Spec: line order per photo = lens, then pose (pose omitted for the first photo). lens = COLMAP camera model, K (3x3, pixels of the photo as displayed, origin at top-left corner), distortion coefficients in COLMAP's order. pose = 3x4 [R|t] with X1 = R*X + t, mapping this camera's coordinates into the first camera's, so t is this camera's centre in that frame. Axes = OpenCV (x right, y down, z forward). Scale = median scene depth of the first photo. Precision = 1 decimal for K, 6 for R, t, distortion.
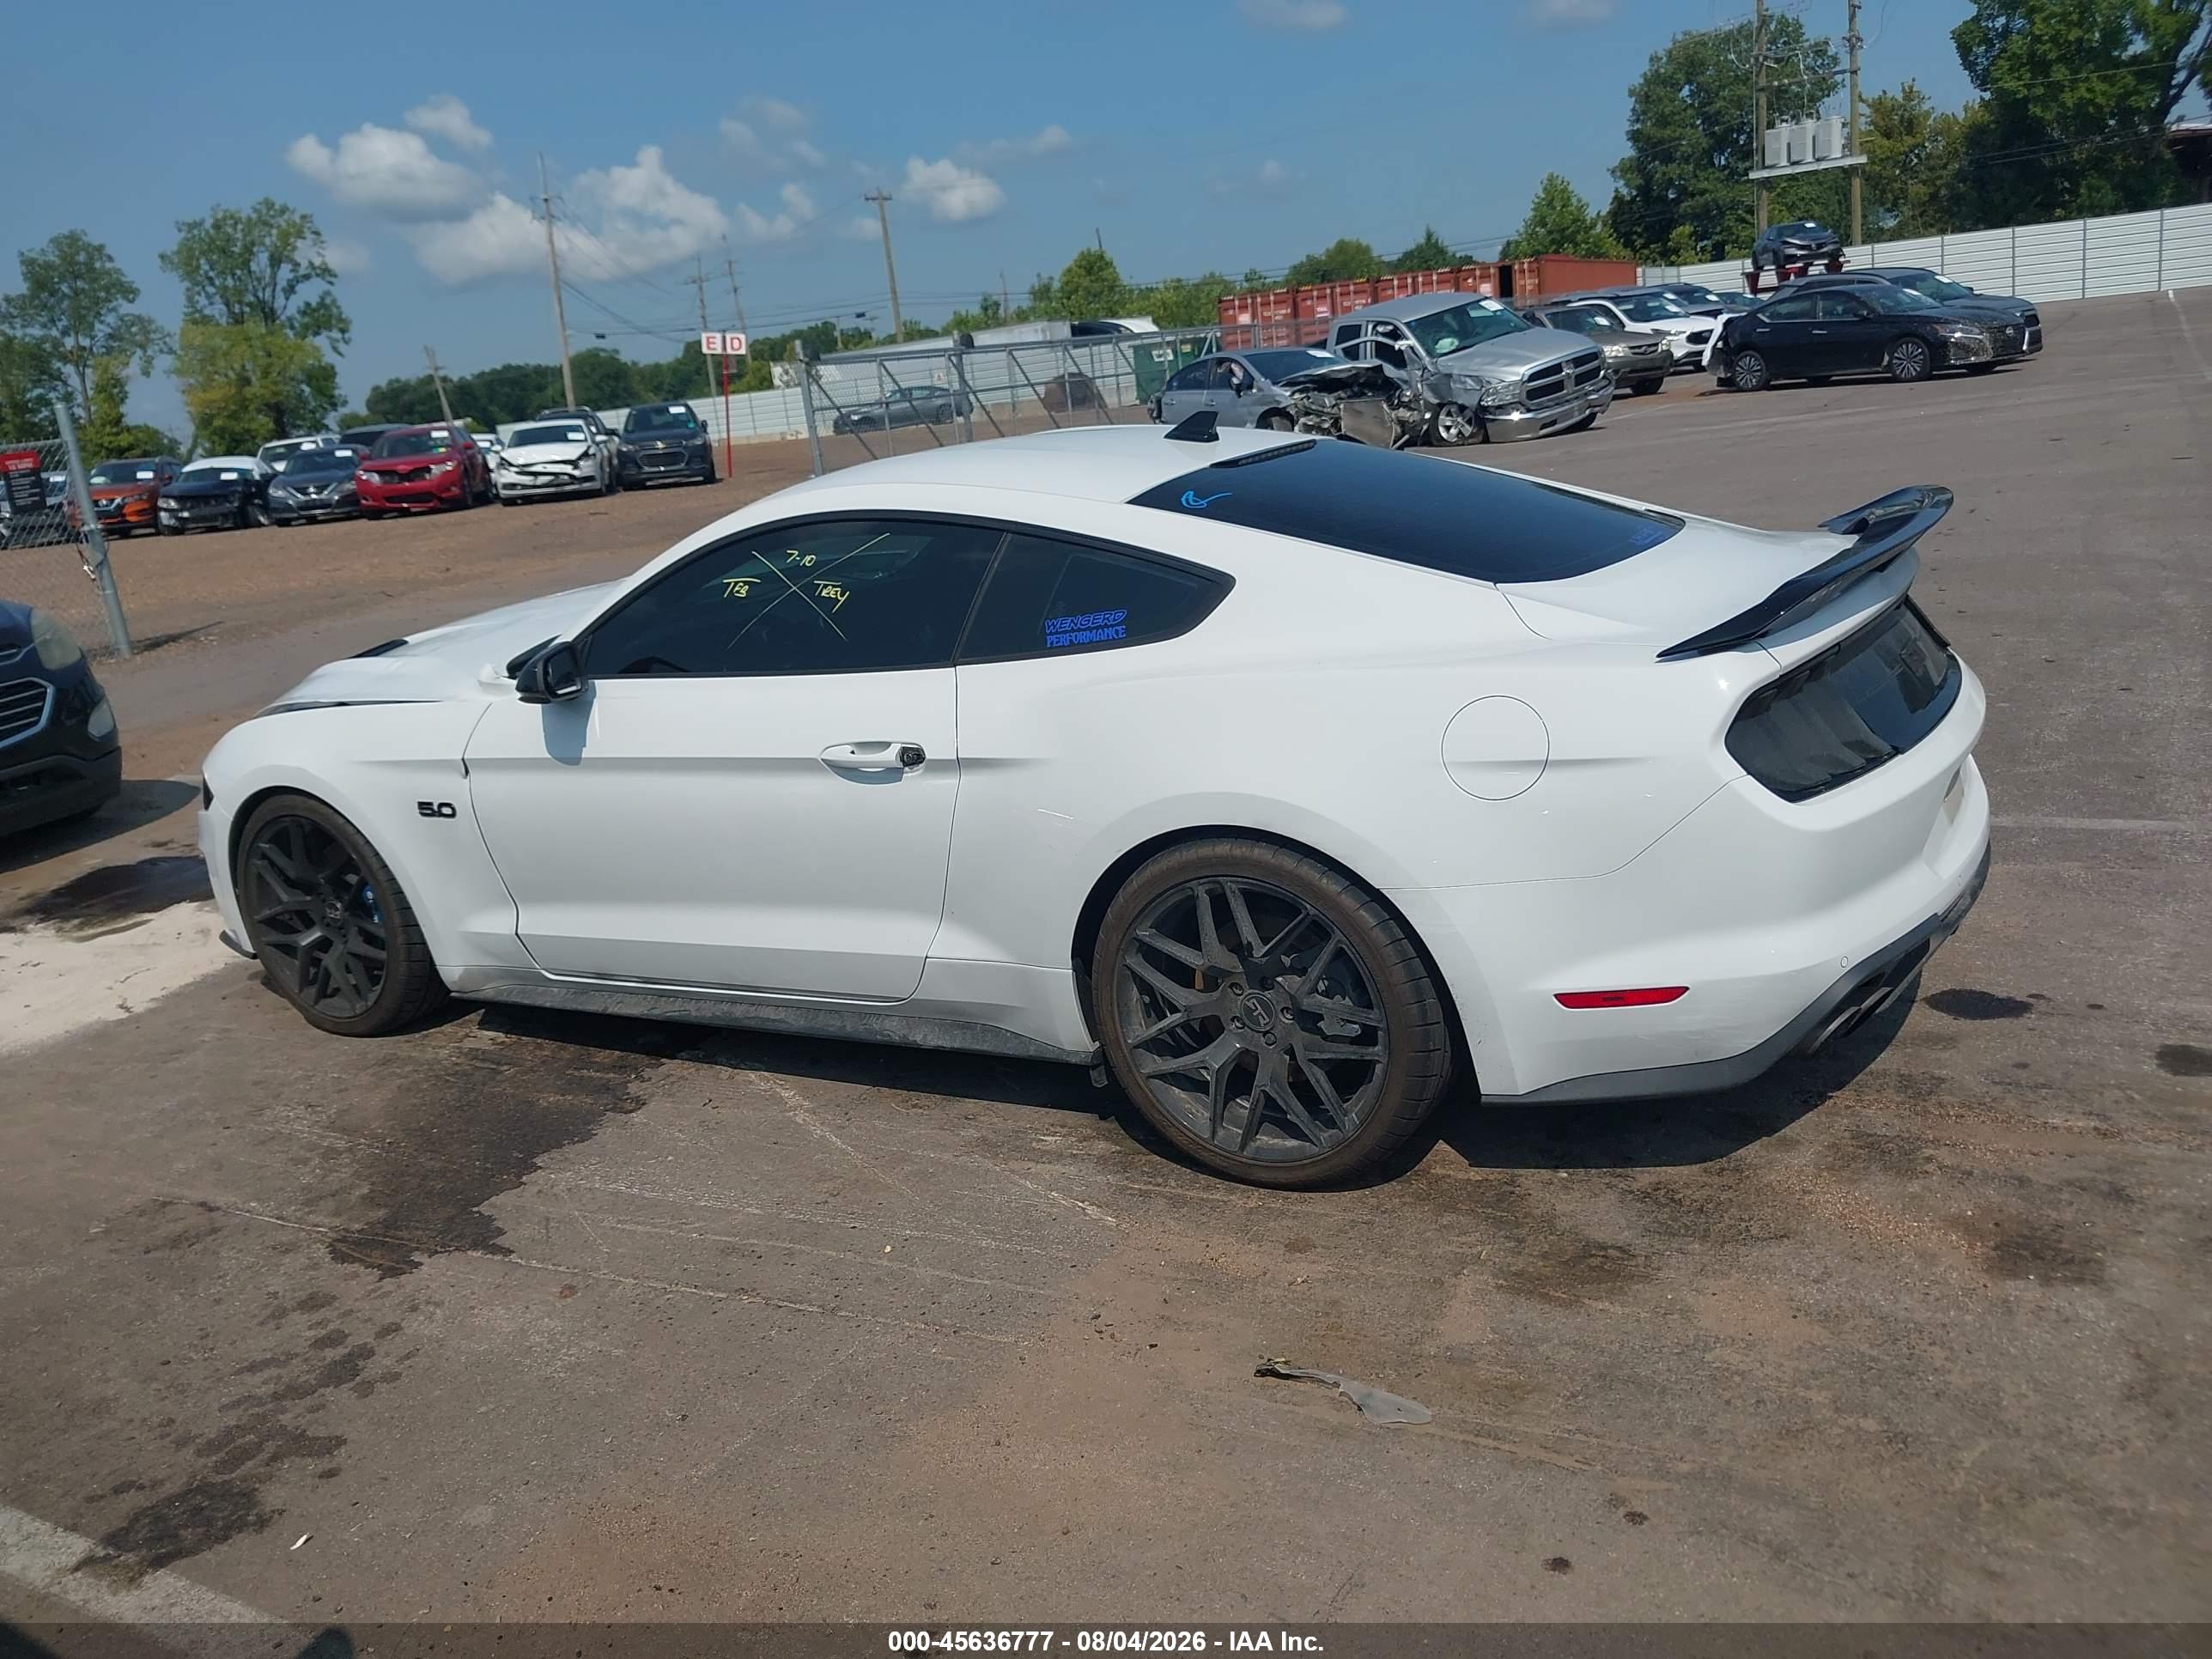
lens RADIAL K [[1773.5, 0, 1121.6], [0, 1773.5, 816.6], [0, 0, 1]] dist [0.001608, -0.007425]
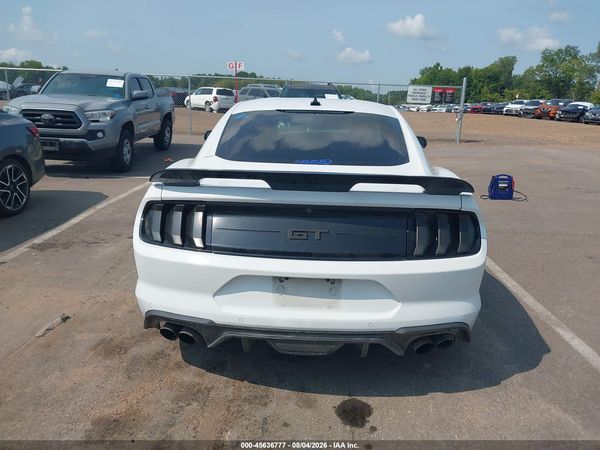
lens RADIAL K [[481.1, 0, 299.6], [0, 481.1, 222.6], [0, 0, 1]] dist [0.001608, -0.007425]
pose [[0.462446, 0.344592, -0.816946, 0.784264], [-0.301731, 0.927557, 0.220448, -0.197841], [0.833728, 0.144553, 0.532919, 0.560007]]
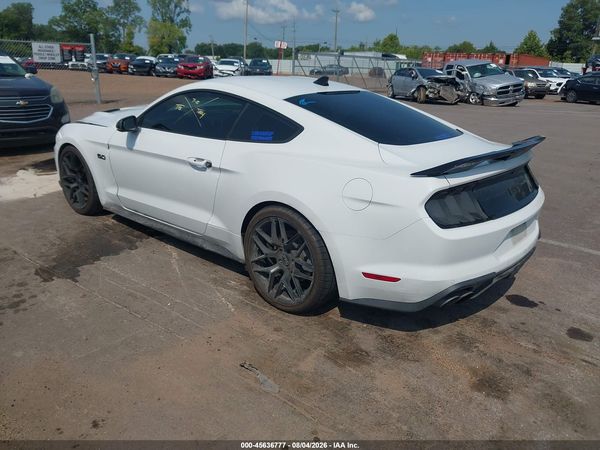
lens RADIAL K [[481.1, 0, 303.7], [0, 481.1, 225.0], [0, 0, 1]] dist [0.001608, -0.007425]
pose [[0.973041, 0.191315, -0.128804, 0.174360], [-0.180521, 0.979359, 0.090927, -0.032934], [0.143541, -0.065224, 0.987493, 0.094064]]
